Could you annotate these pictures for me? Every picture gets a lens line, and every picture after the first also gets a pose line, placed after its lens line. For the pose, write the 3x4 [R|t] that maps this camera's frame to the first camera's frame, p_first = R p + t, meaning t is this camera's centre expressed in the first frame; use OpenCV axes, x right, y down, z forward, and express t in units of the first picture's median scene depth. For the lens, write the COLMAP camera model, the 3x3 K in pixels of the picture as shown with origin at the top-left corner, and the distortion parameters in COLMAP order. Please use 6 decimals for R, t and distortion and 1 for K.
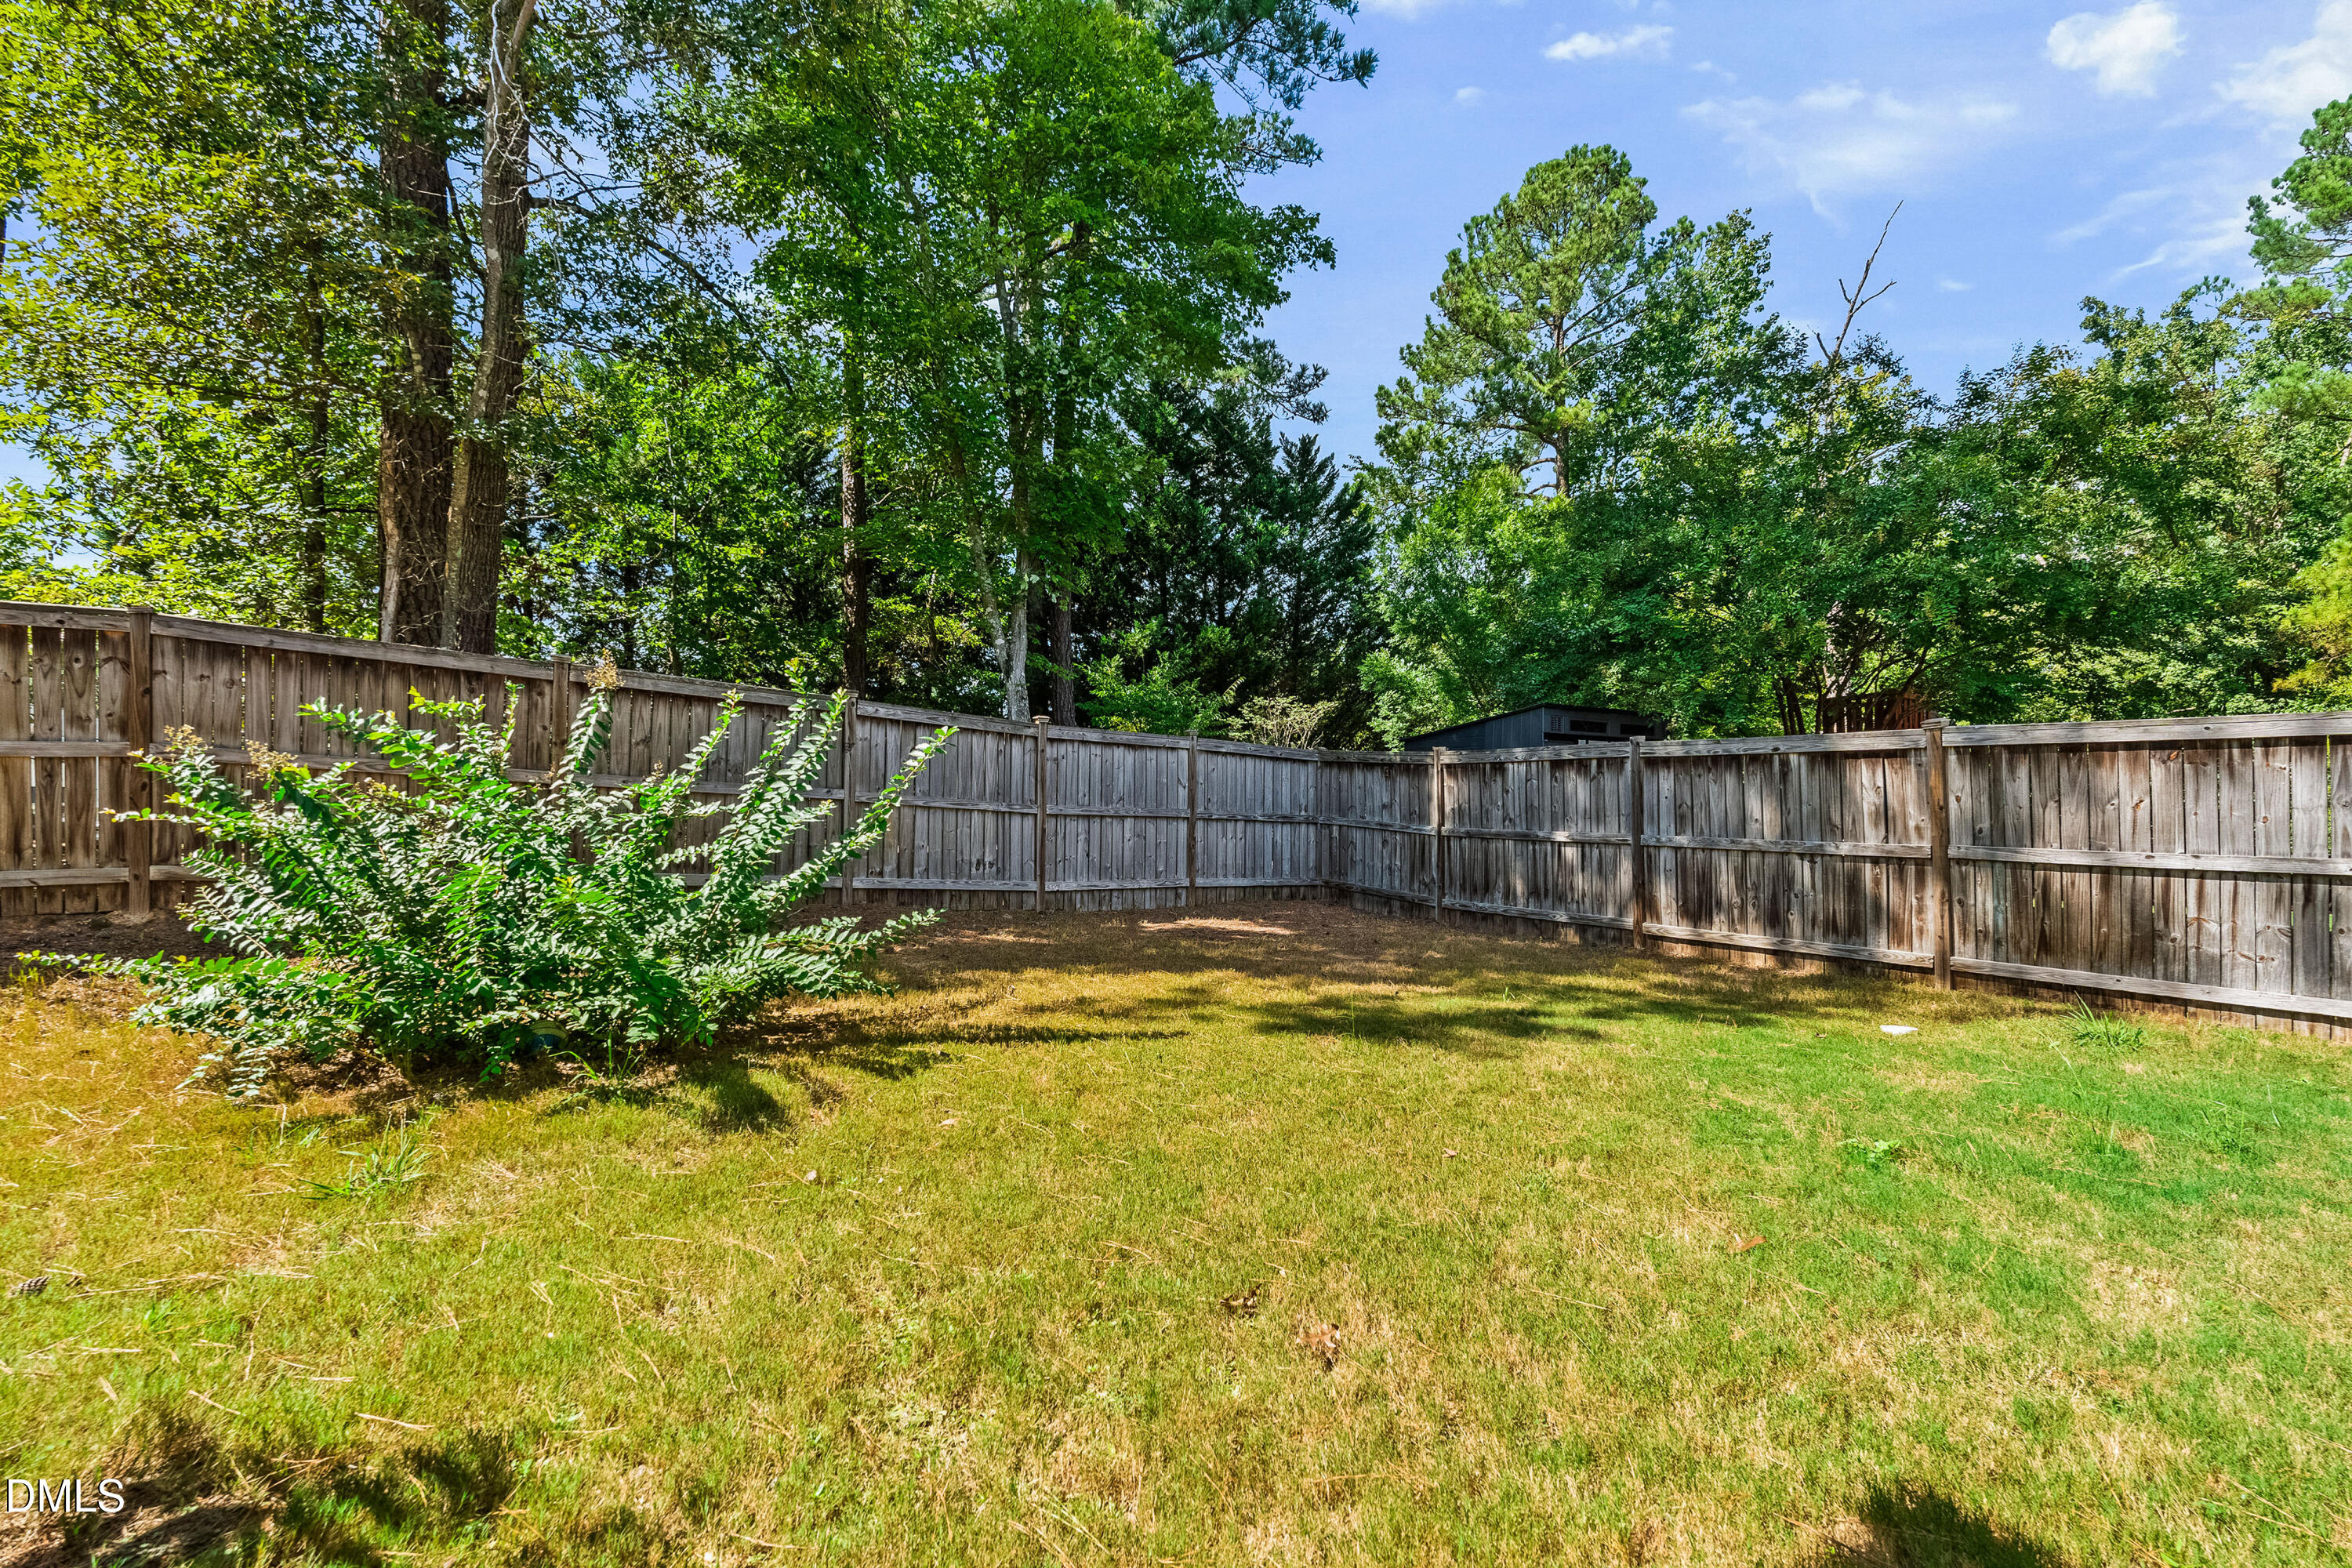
lens RADIAL K [[1042.7, 0, 1115.4], [0, 1042.7, 779.1], [0, 0, 1]] dist [-0.005769, 0.000823]
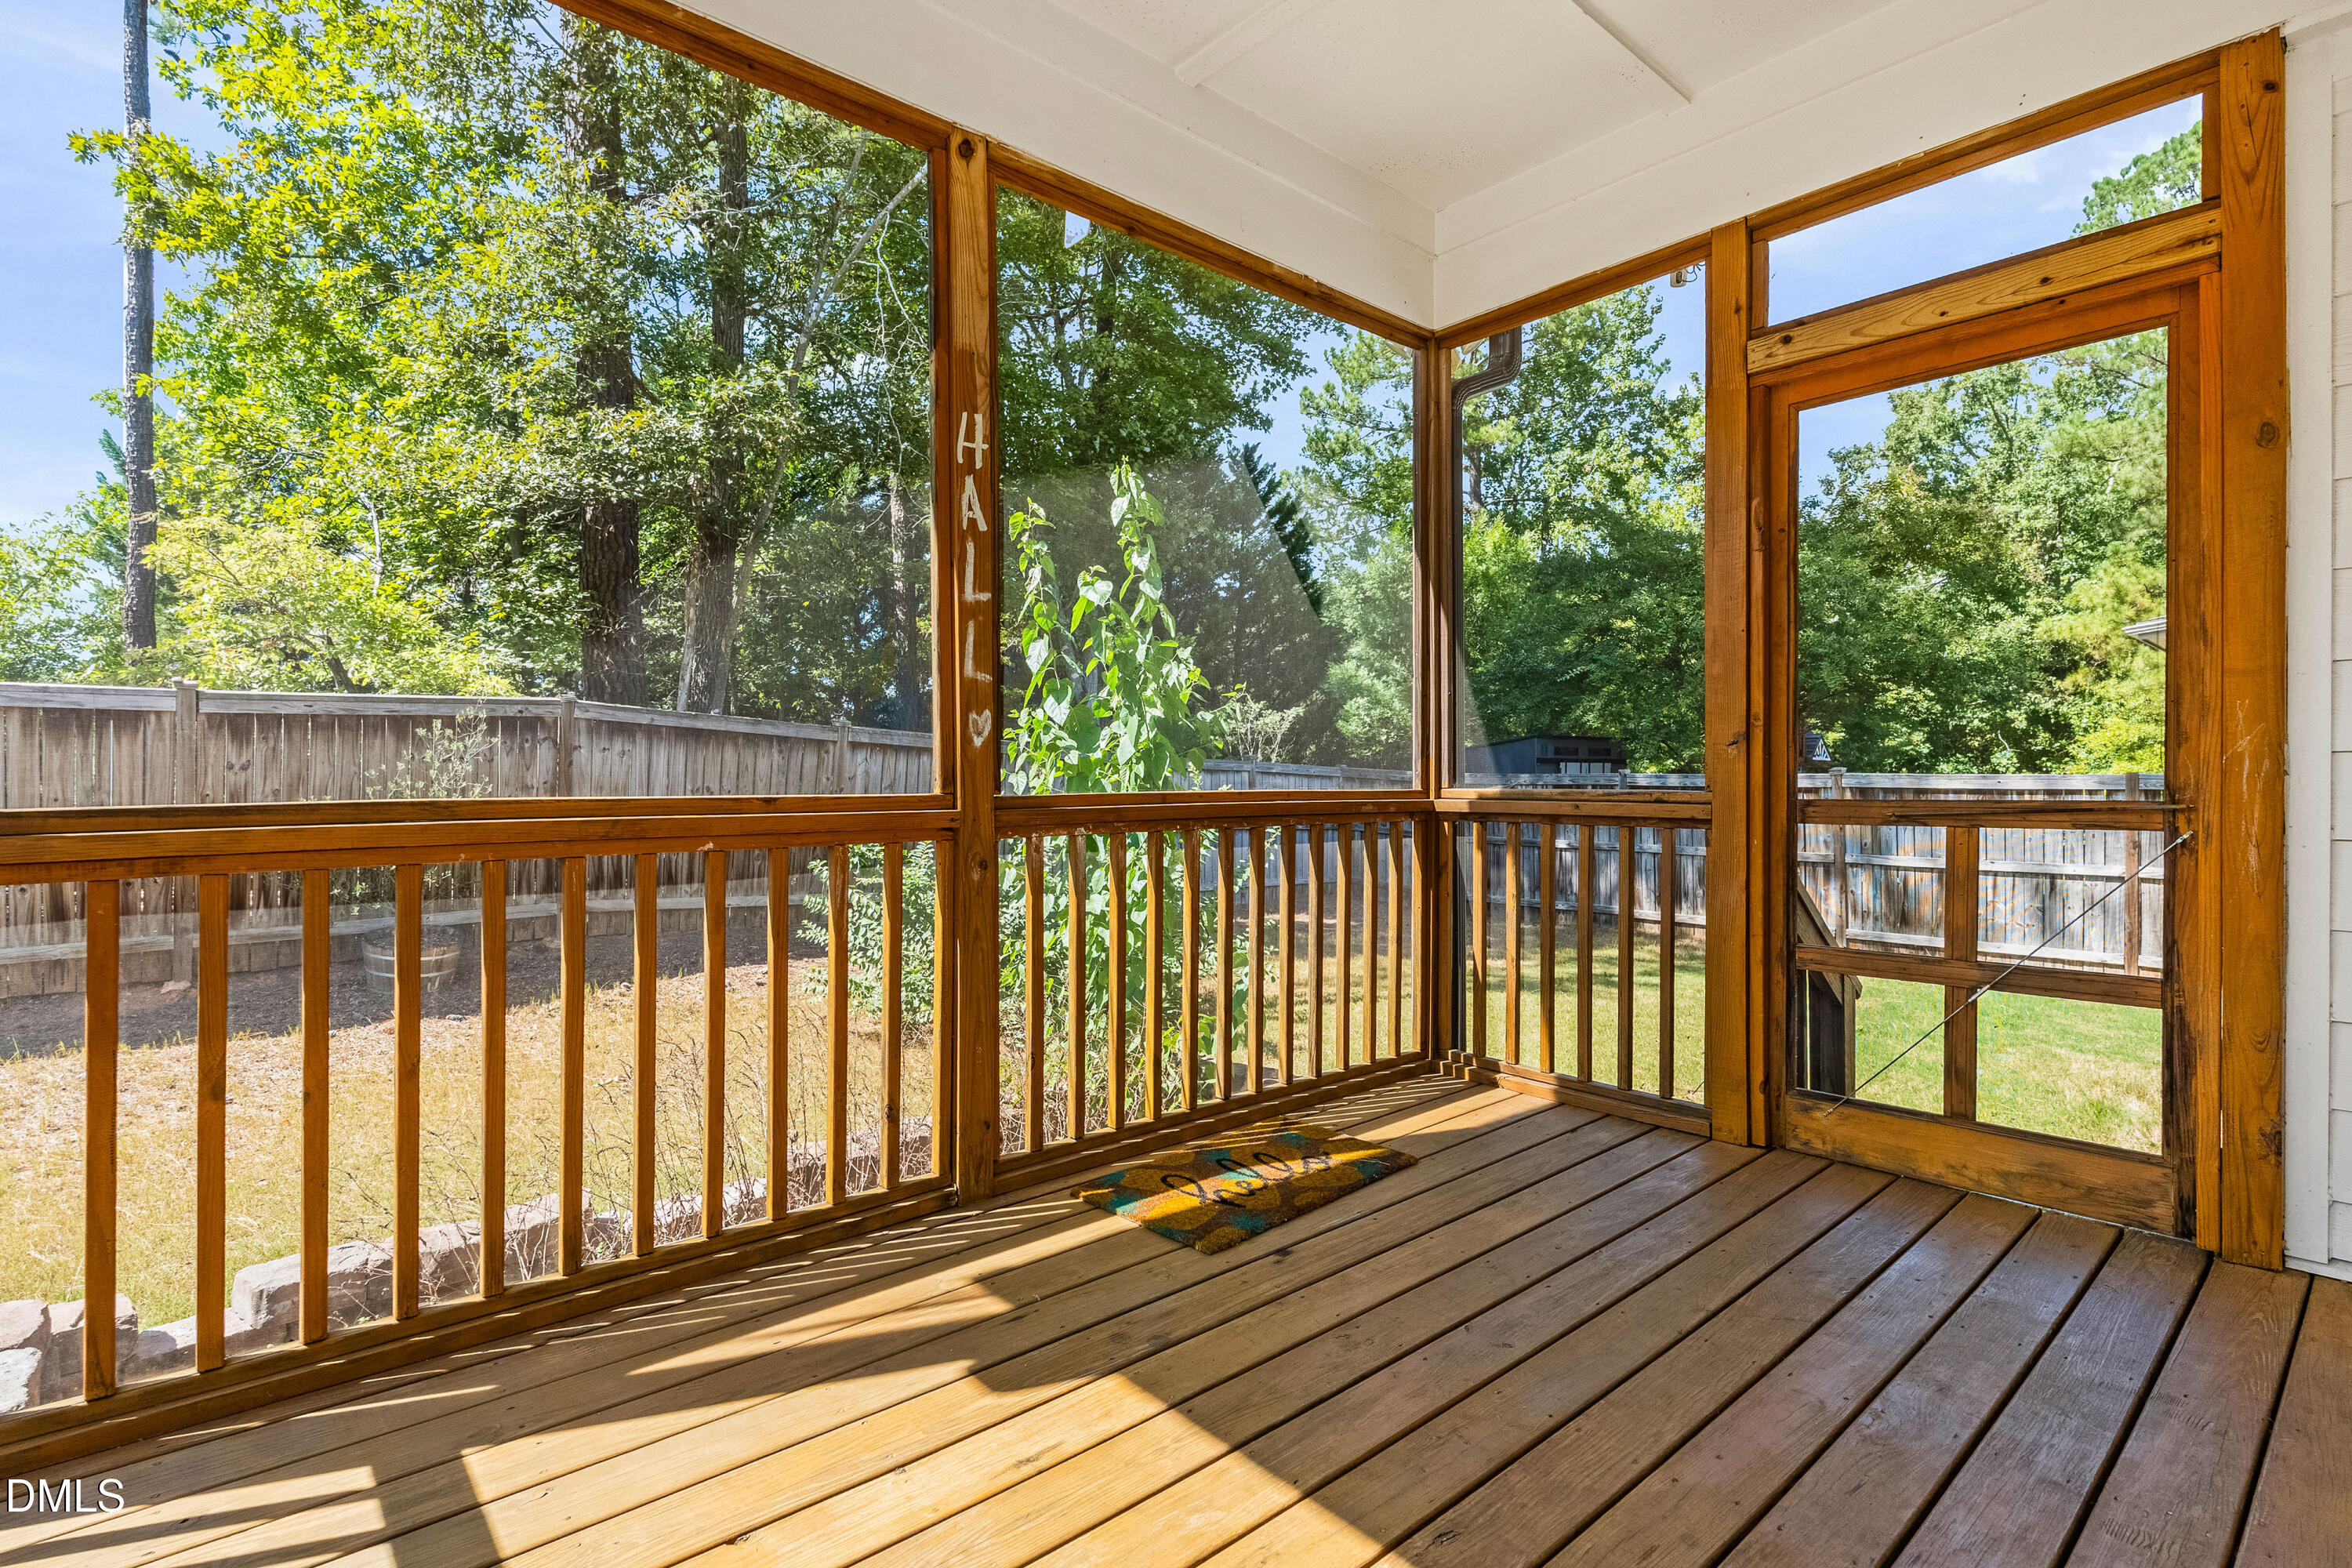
lens RADIAL K [[1112.5, 0, 1136.3], [0, 1112.5, 783.5], [0, 0, 1]] dist [-0.003883, -0.000106]
pose [[0.989248, -0.011423, 0.145799, -0.132962], [0.007692, 0.999629, 0.026129, -0.026746], [-0.146043, -0.024726, 0.988969, -0.129214]]
